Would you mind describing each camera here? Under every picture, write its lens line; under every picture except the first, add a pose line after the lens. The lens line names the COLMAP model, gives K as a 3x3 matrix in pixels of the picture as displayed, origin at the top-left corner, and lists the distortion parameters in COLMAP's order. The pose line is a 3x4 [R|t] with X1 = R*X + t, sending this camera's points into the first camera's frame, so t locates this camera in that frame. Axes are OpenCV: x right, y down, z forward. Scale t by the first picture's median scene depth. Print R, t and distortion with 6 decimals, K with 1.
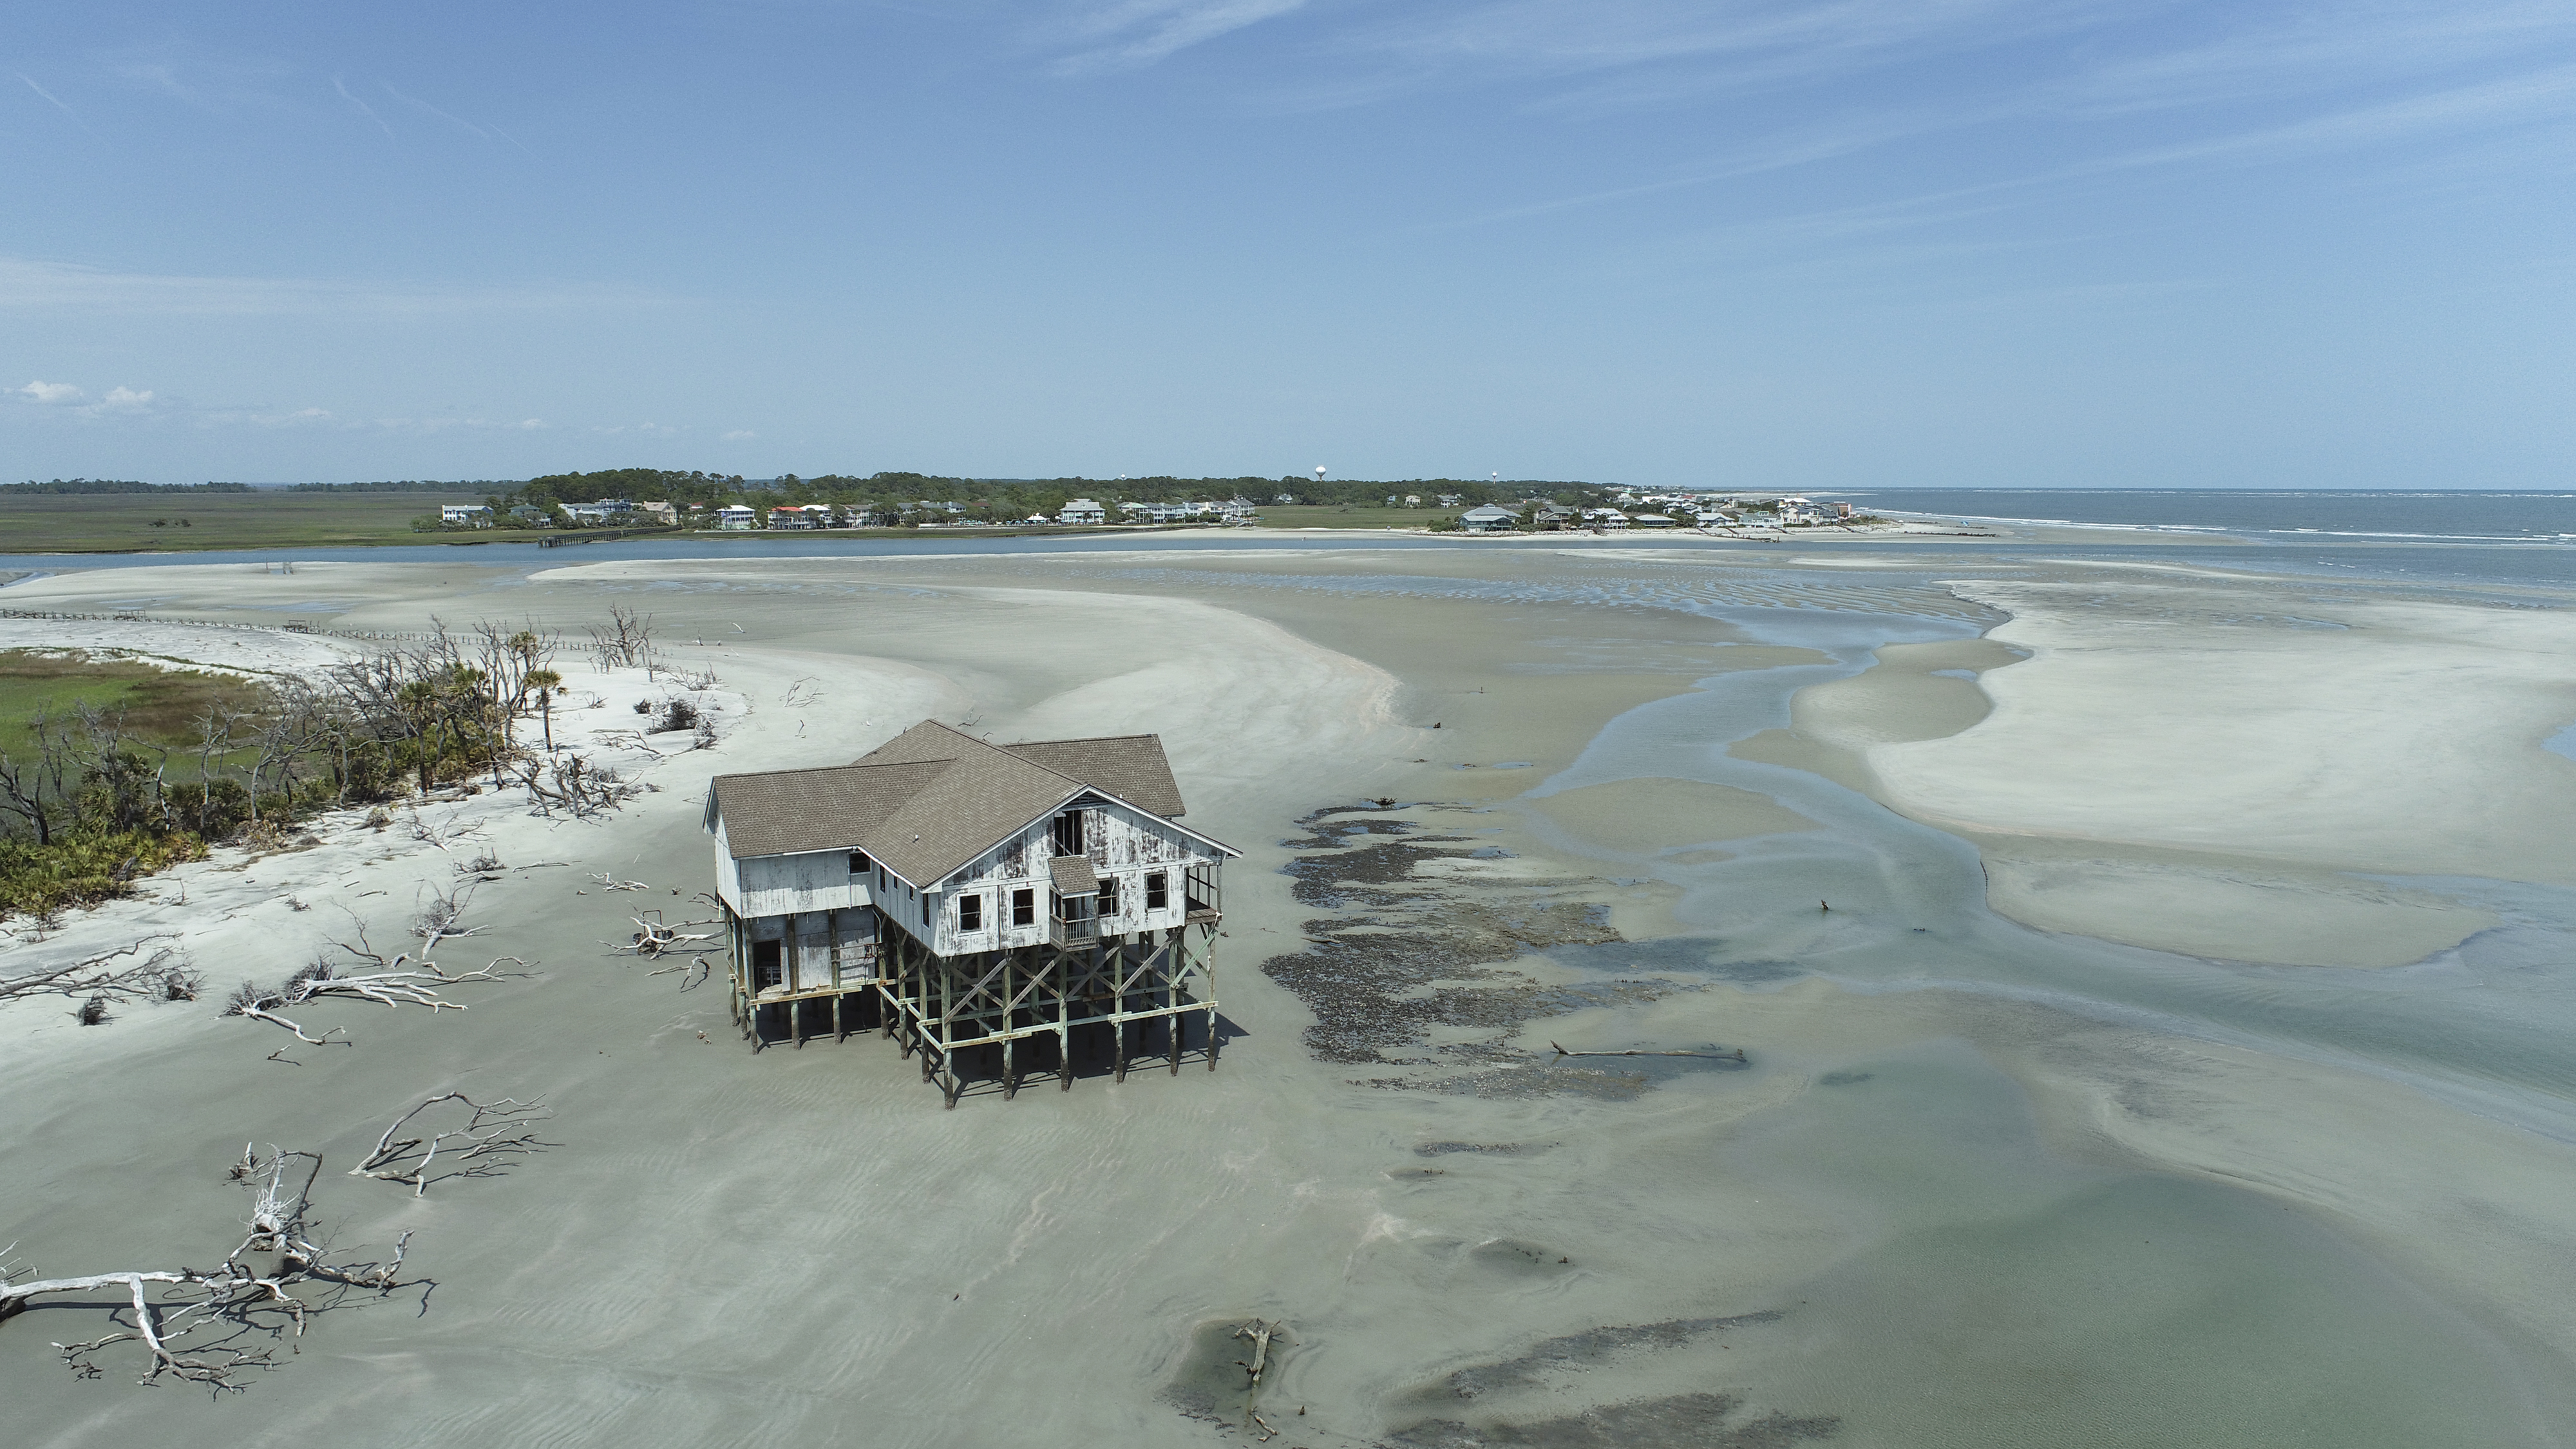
lens RADIAL K [[1740.6, 0, 1288.0], [0, 1740.6, 724.5], [0, 0, 1]] dist [-0.009608, 0.000107]
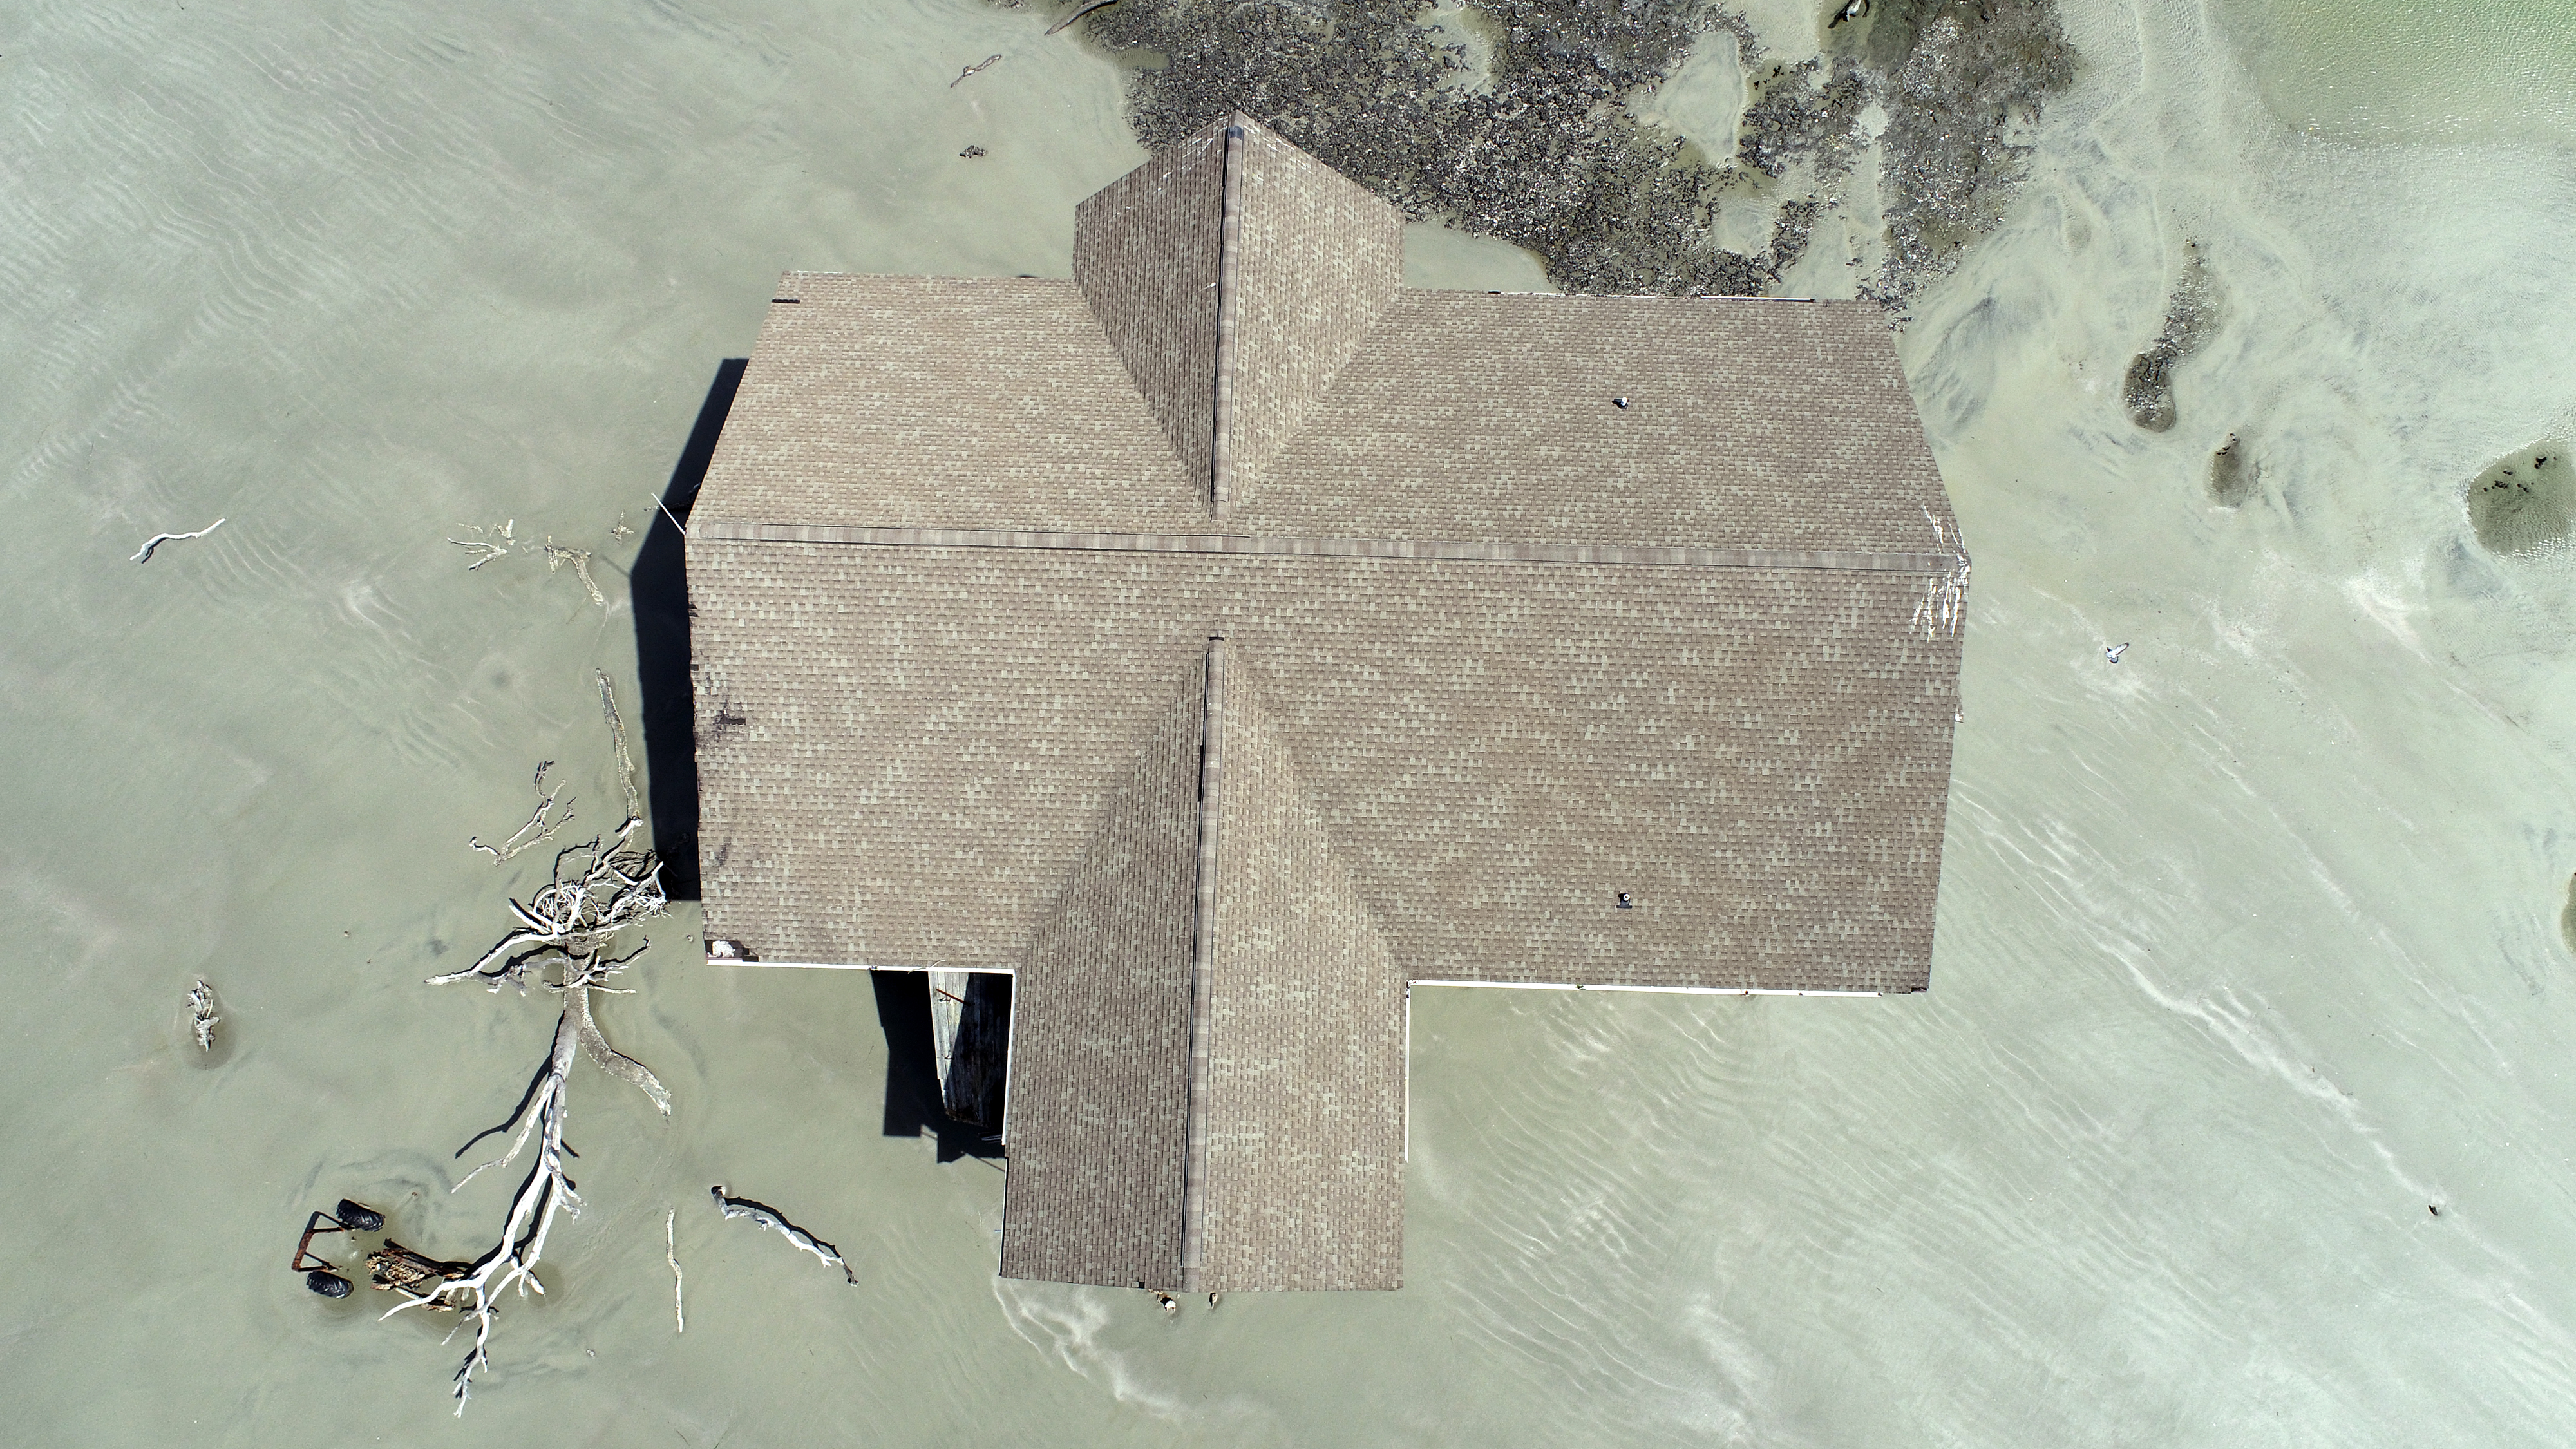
lens RADIAL K [[1740.6, 0, 1288.0], [0, 1740.6, 724.5], [0, 0, 1]] dist [-0.009608, 0.000107]
pose [[0.494038, -0.838780, 0.228856, -0.309086], [0.118578, 0.325766, 0.937985, -0.351016], [-0.861316, -0.436263, 0.260402, 0.954864]]
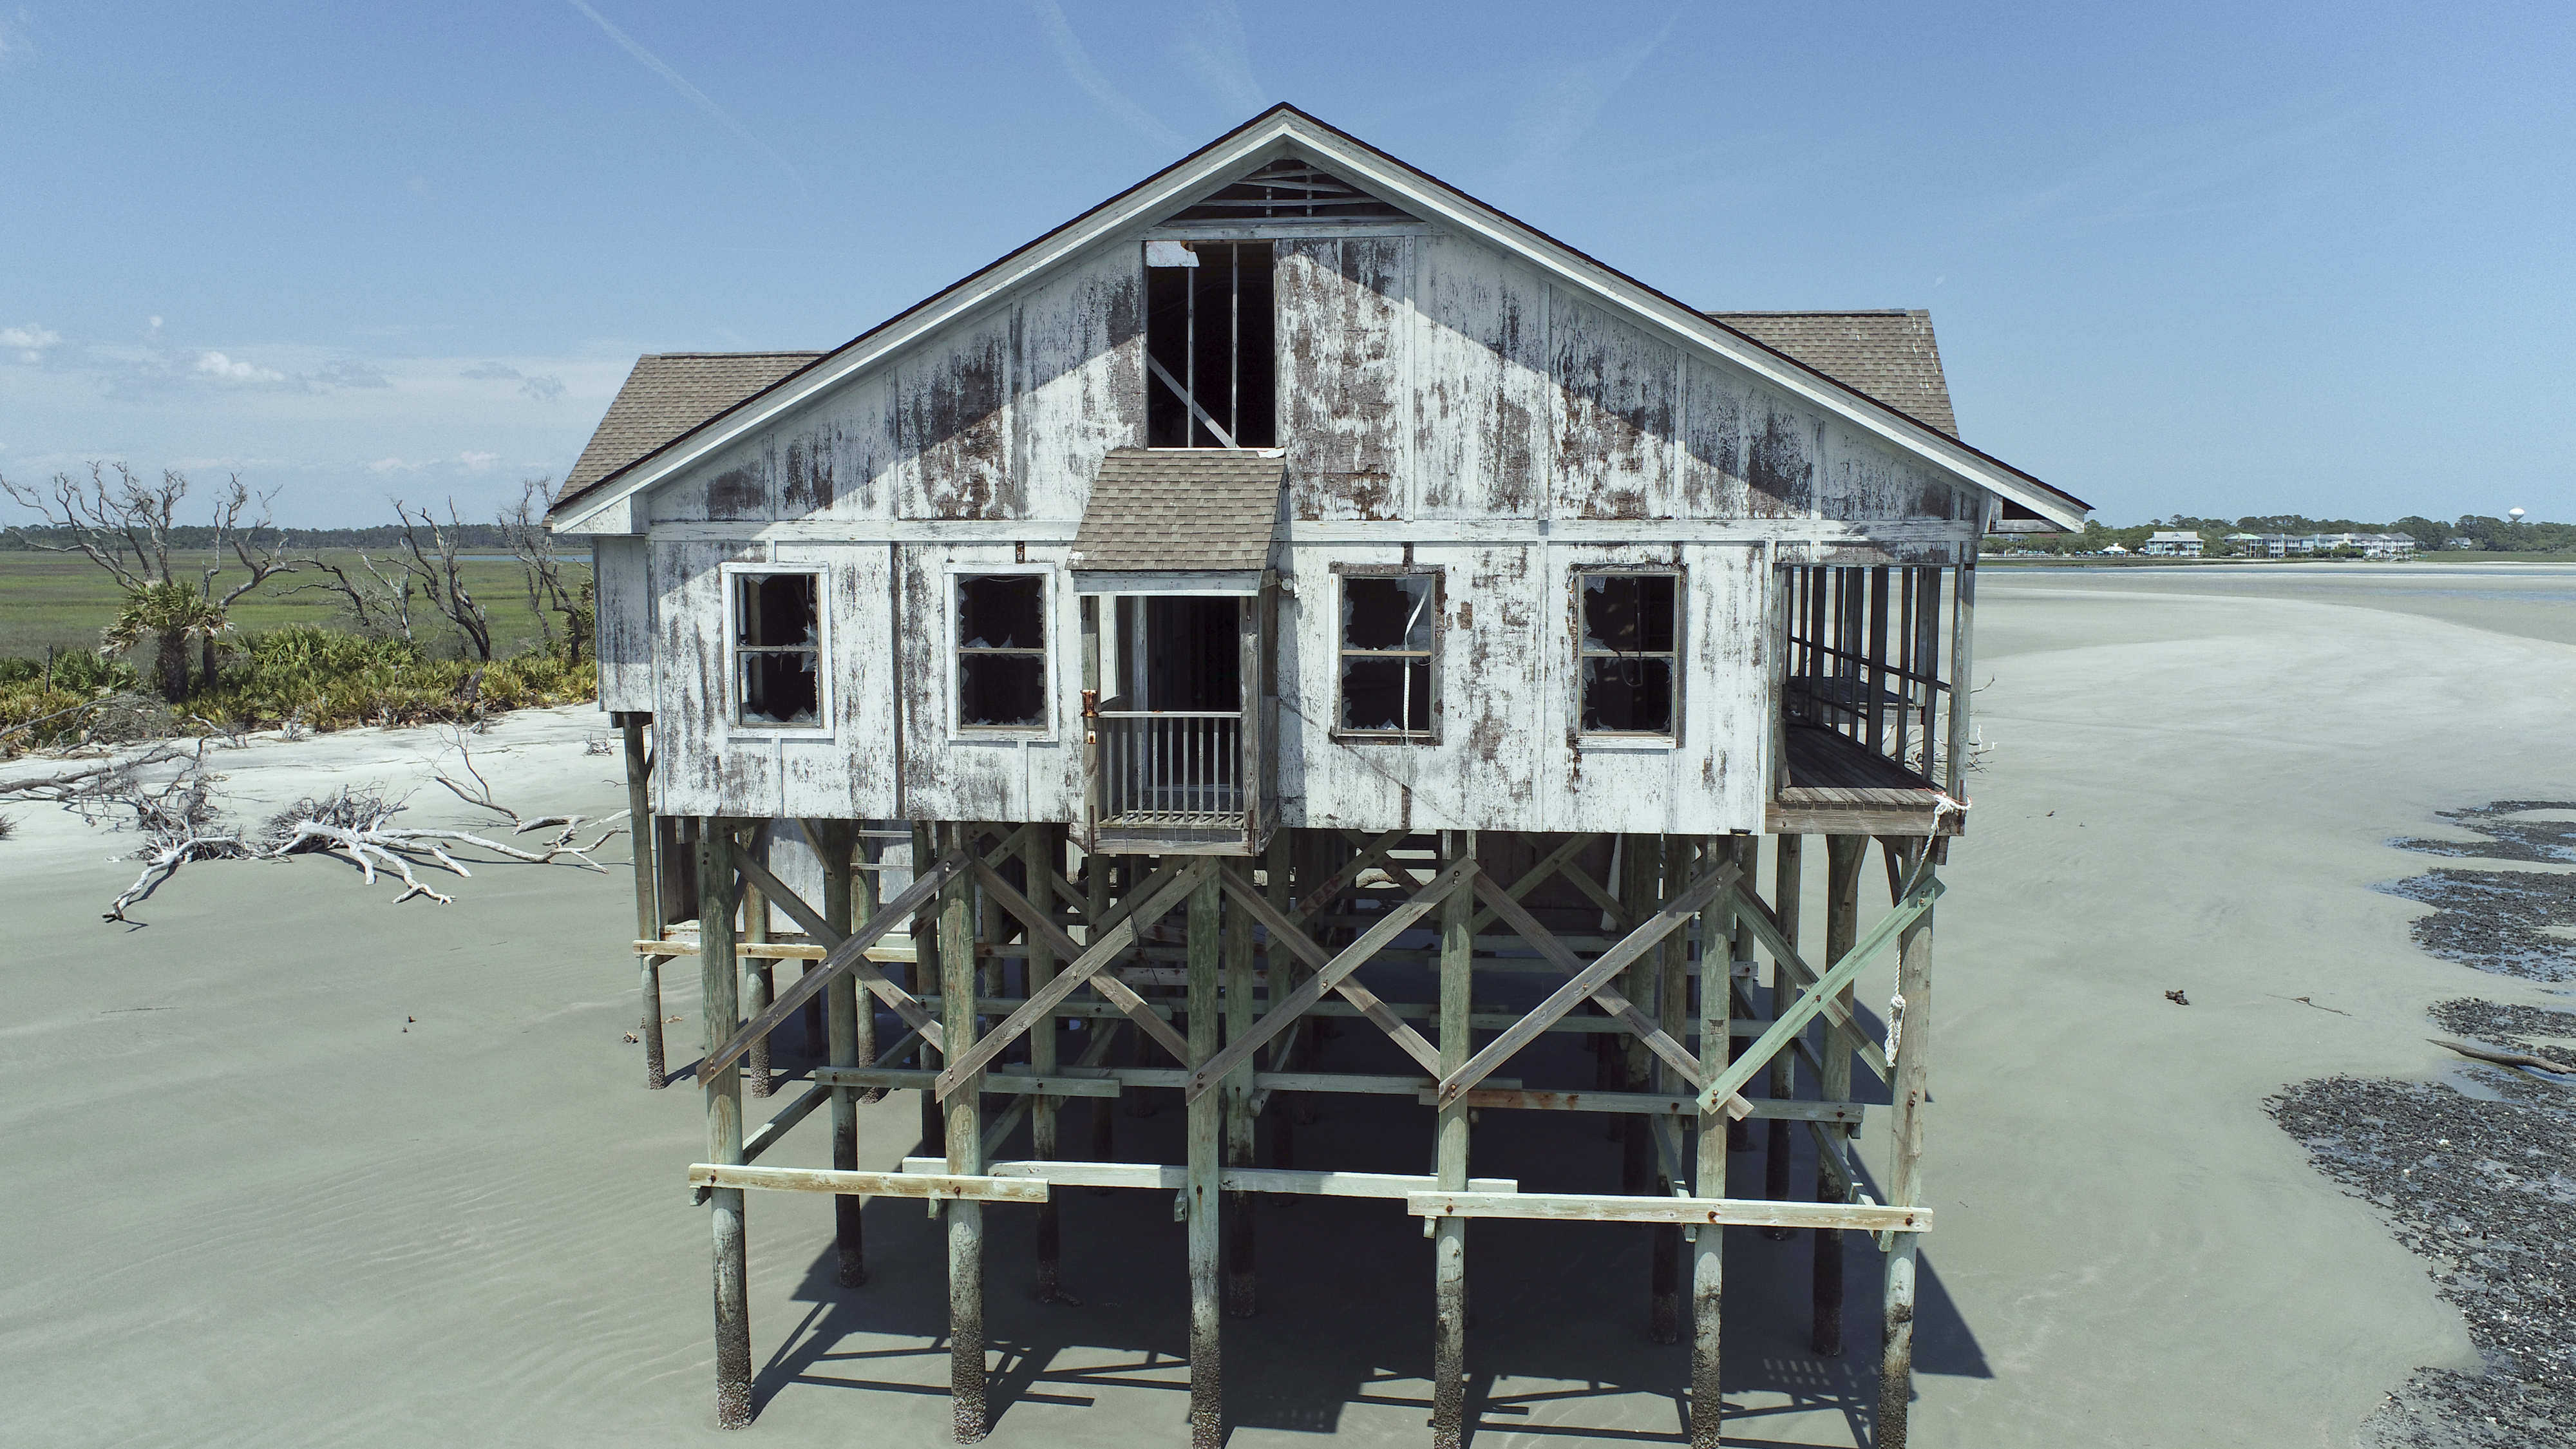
lens RADIAL K [[1740.6, 0, 1288.0], [0, 1740.6, 724.5], [0, 0, 1]] dist [-0.009608, 0.000107]
pose [[0.828234, 0.057498, -0.557425, 0.010849], [-0.076708, 0.996991, -0.011137, 0.107204], [0.555107, 0.051983, 0.830153, 0.773902]]
